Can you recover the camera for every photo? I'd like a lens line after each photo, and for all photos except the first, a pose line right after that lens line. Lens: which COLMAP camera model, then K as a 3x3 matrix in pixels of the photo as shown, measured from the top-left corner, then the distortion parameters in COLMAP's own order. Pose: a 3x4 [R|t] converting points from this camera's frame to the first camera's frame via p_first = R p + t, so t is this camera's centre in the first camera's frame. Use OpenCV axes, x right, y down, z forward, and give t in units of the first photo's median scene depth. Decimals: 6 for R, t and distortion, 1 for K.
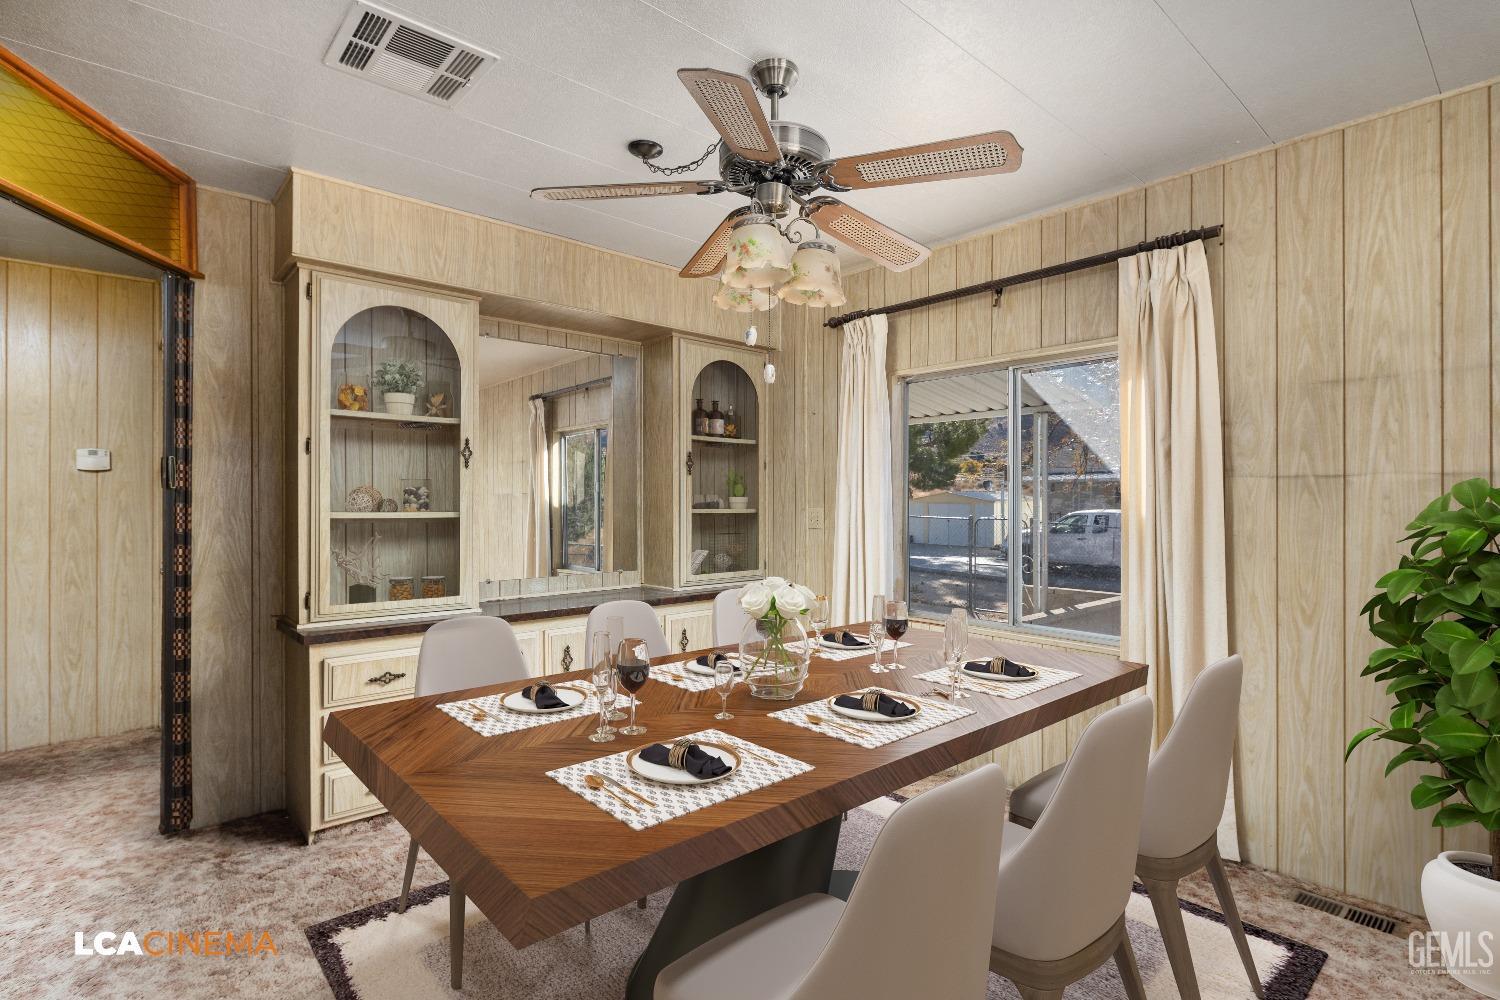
lens RADIAL K [[743.4, 0, 750.0], [0, 743.4, 500.0], [0, 0, 1]] dist [-0.002302, -0.000099]
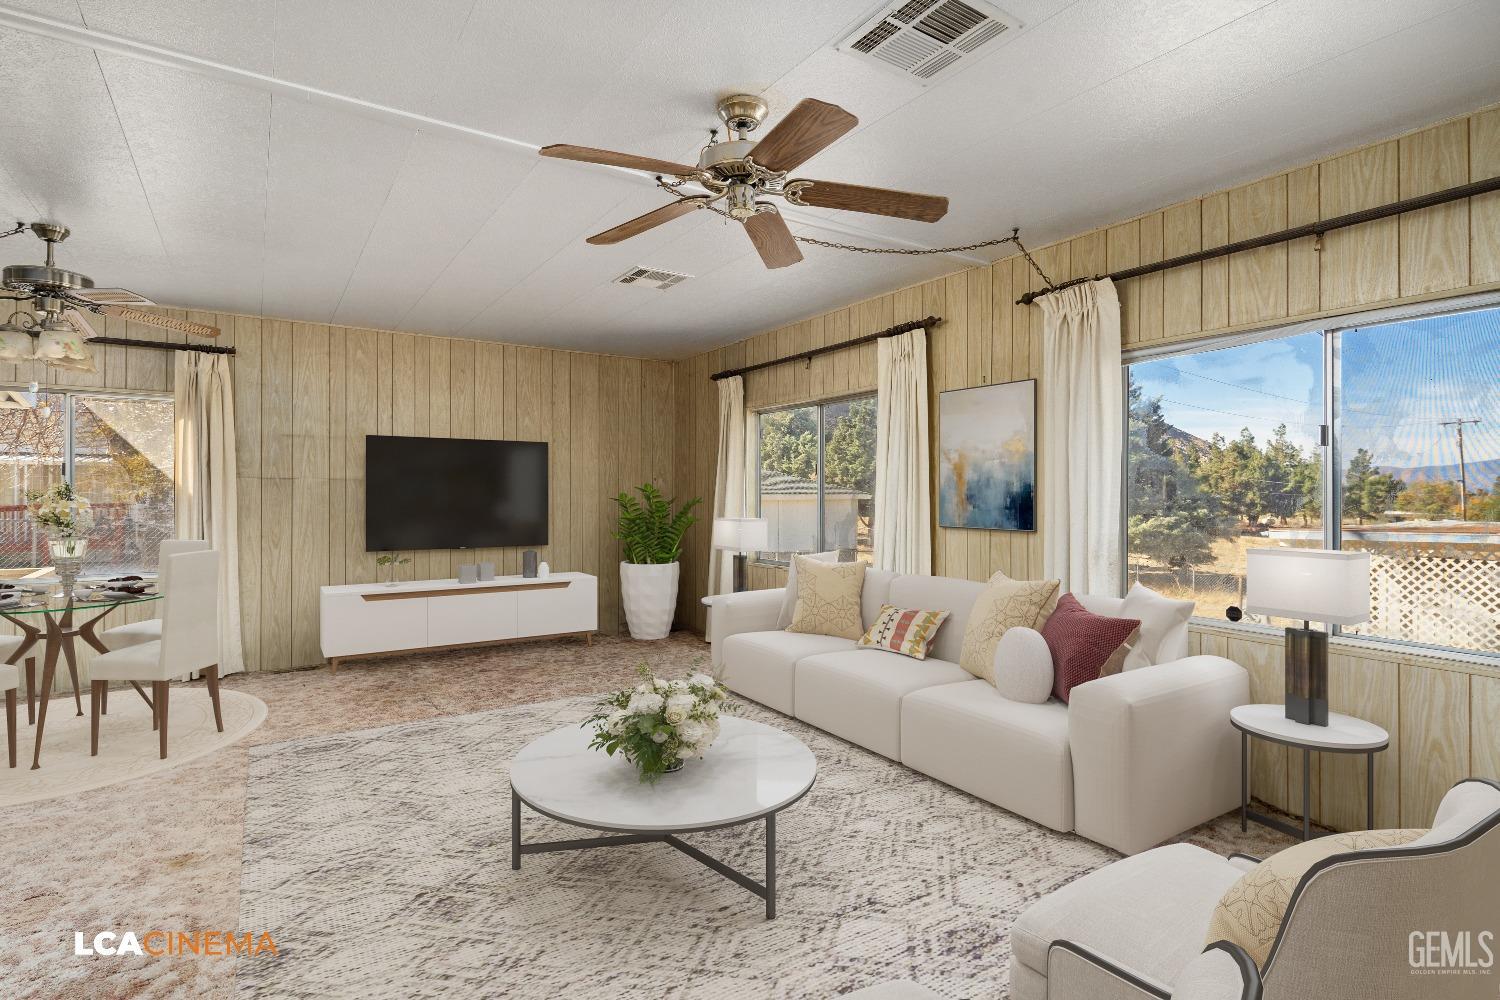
lens RADIAL K [[743.4, 0, 750.0], [0, 743.4, 500.0], [0, 0, 1]] dist [-0.002302, -0.000099]
pose [[0.154328, -0.006468, 0.987998, -1.142347], [-0.004957, 0.999961, 0.007320, 0.007732], [-0.988007, -0.006027, 0.154290, -0.671212]]
